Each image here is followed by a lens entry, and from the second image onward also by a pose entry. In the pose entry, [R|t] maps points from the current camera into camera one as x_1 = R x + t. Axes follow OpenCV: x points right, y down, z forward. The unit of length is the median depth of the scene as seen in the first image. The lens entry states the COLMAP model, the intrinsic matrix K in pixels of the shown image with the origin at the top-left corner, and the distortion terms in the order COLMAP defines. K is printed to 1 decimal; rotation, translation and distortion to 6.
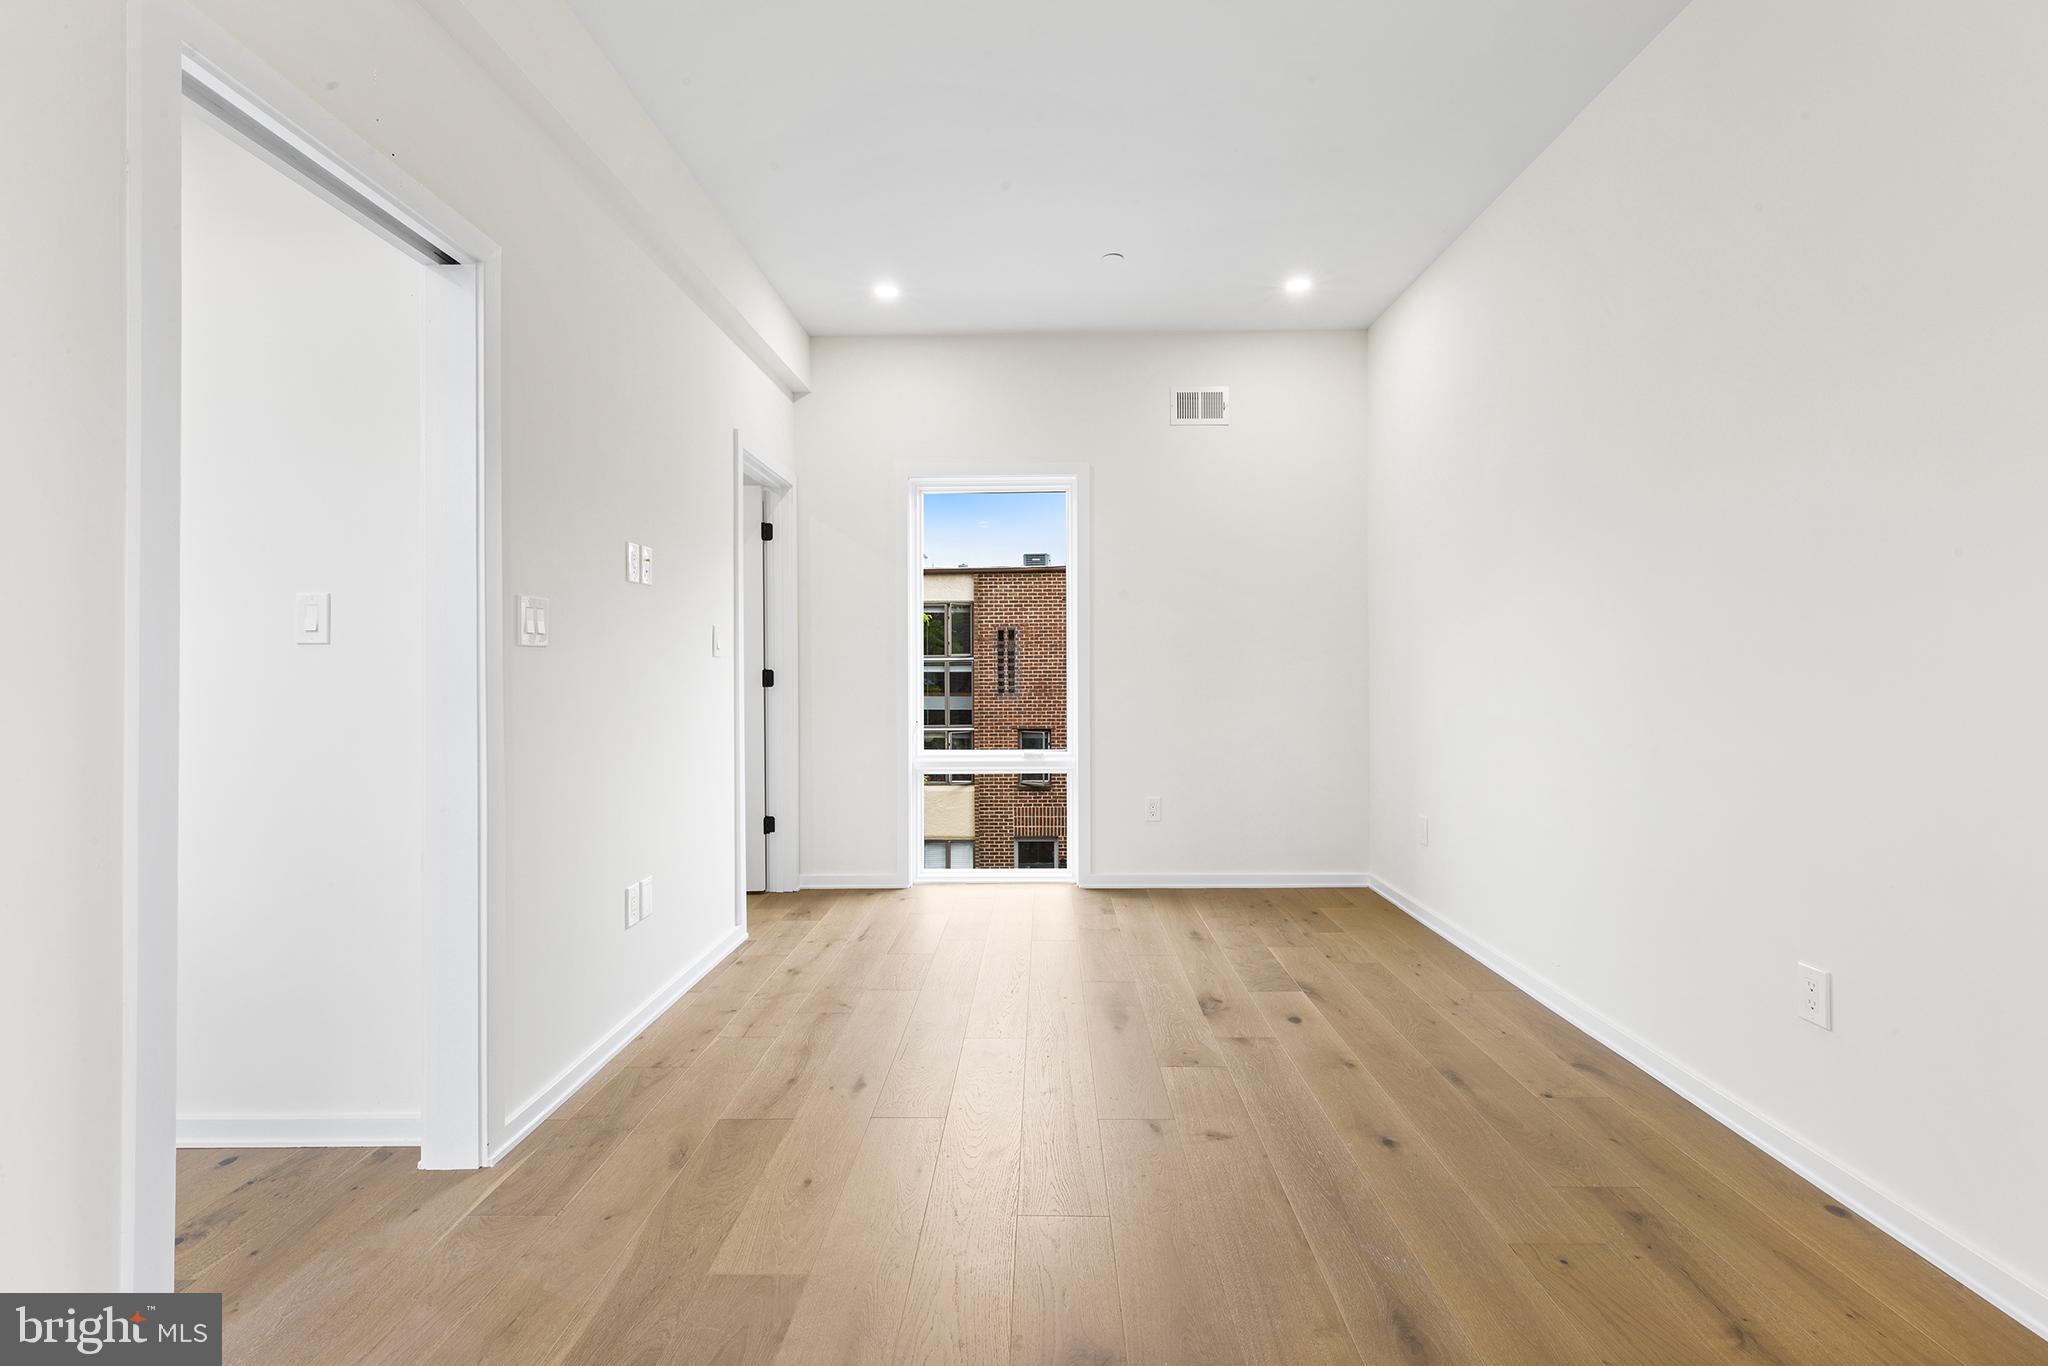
lens RADIAL K [[924.6, 0, 1025.2], [0, 924.6, 673.6], [0, 0, 1]] dist [0.008057, -0.001177]
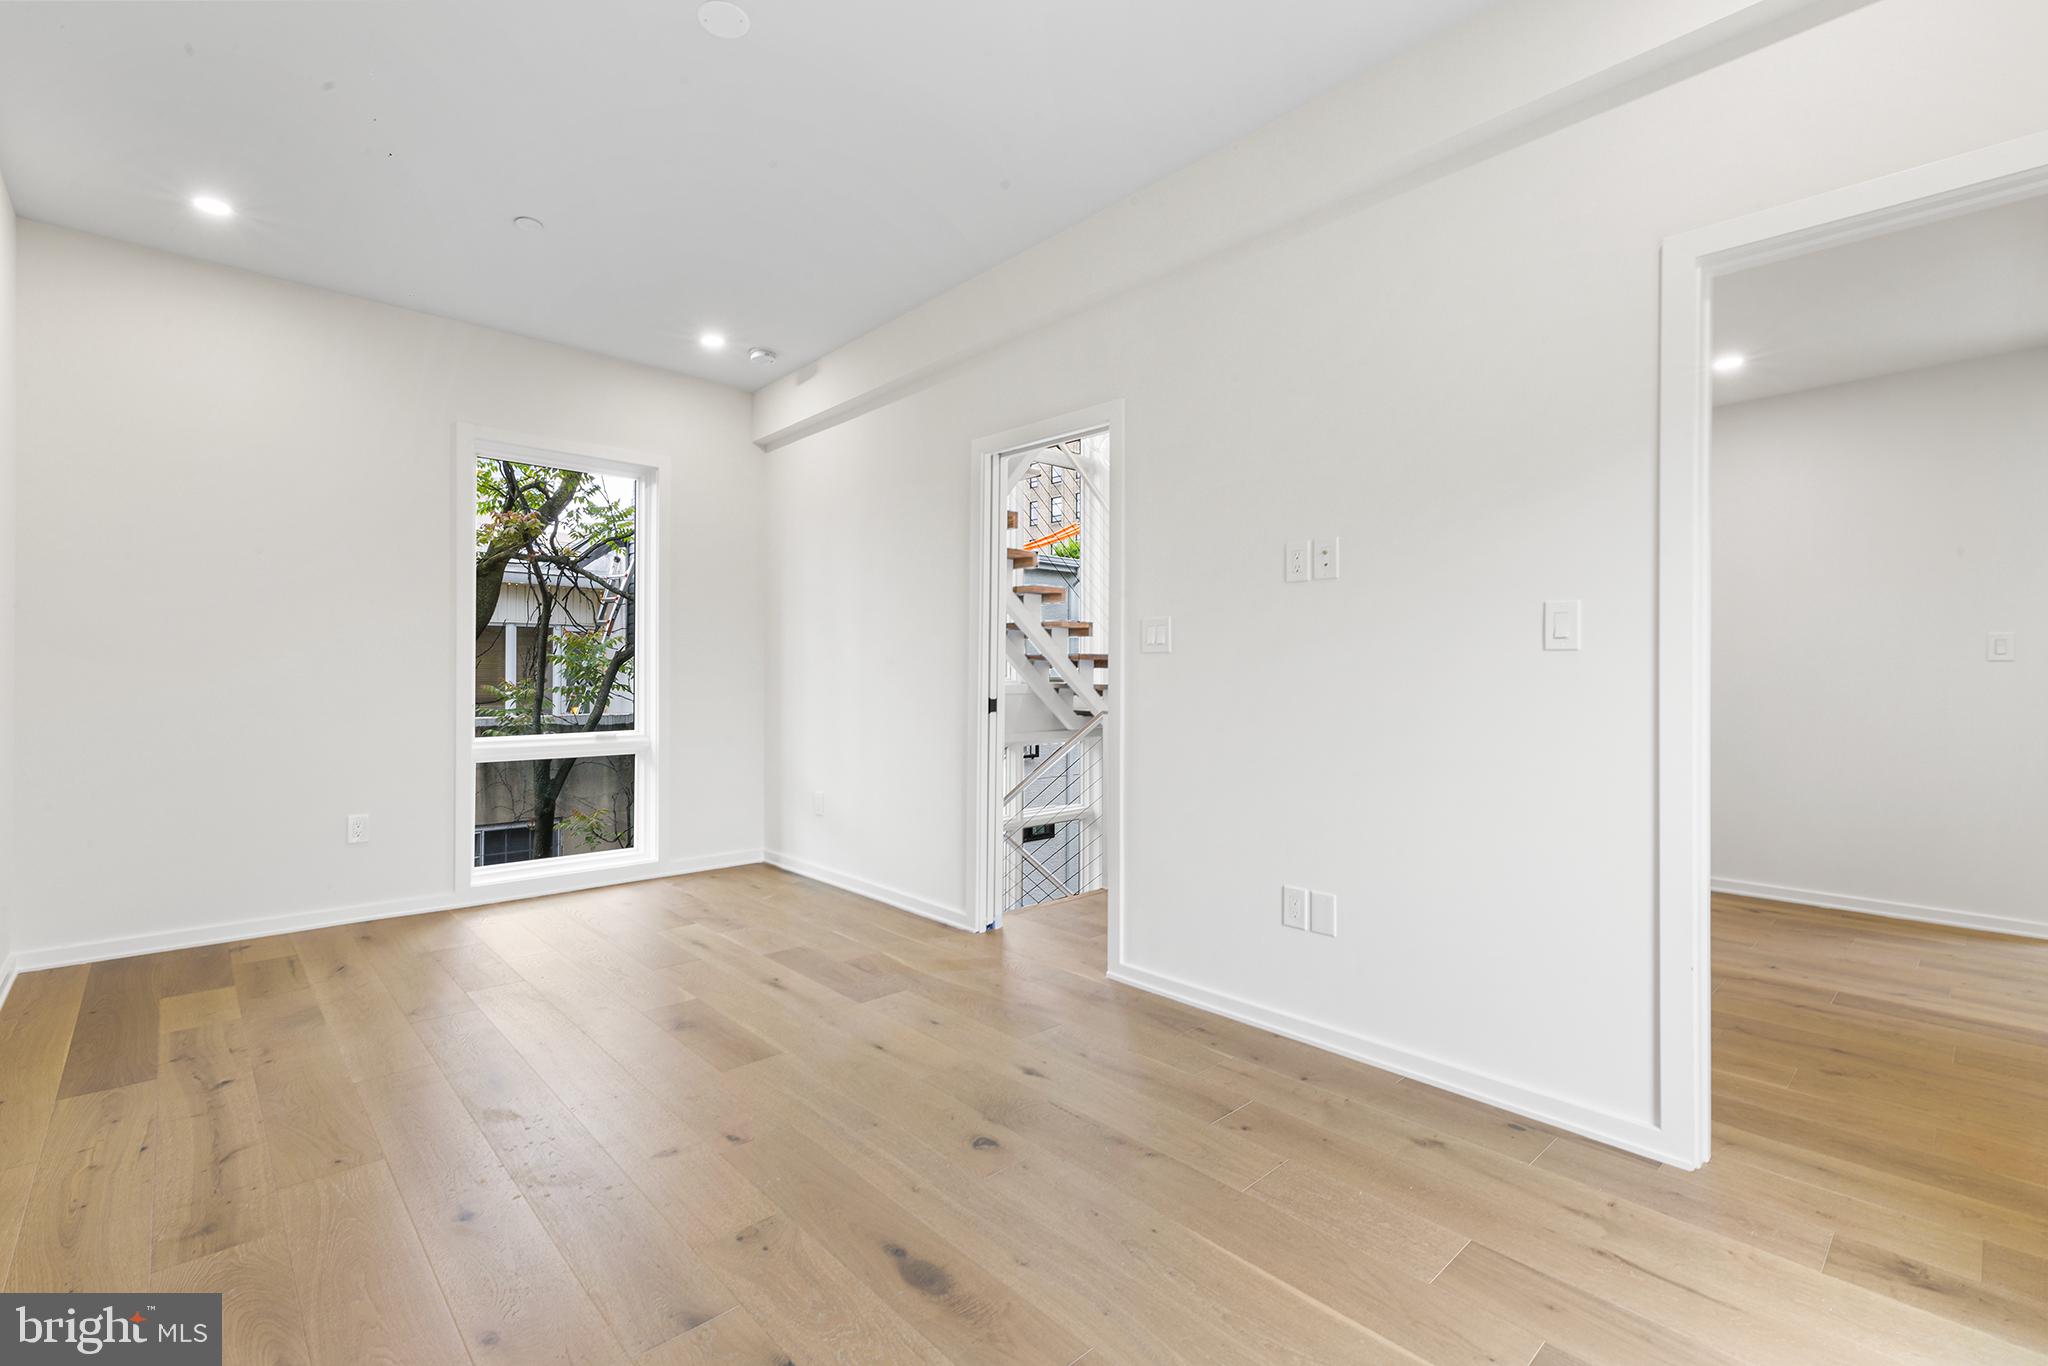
lens RADIAL K [[924.6, 0, 1026.5], [0, 924.6, 683.0], [0, 0, 1]] dist [0.008057, -0.001177]
pose [[-0.721557, 0.010677, -0.692273, 0.509857], [-0.003654, 0.999808, 0.019228, -0.008607], [0.692345, 0.016404, -0.721380, 1.654197]]
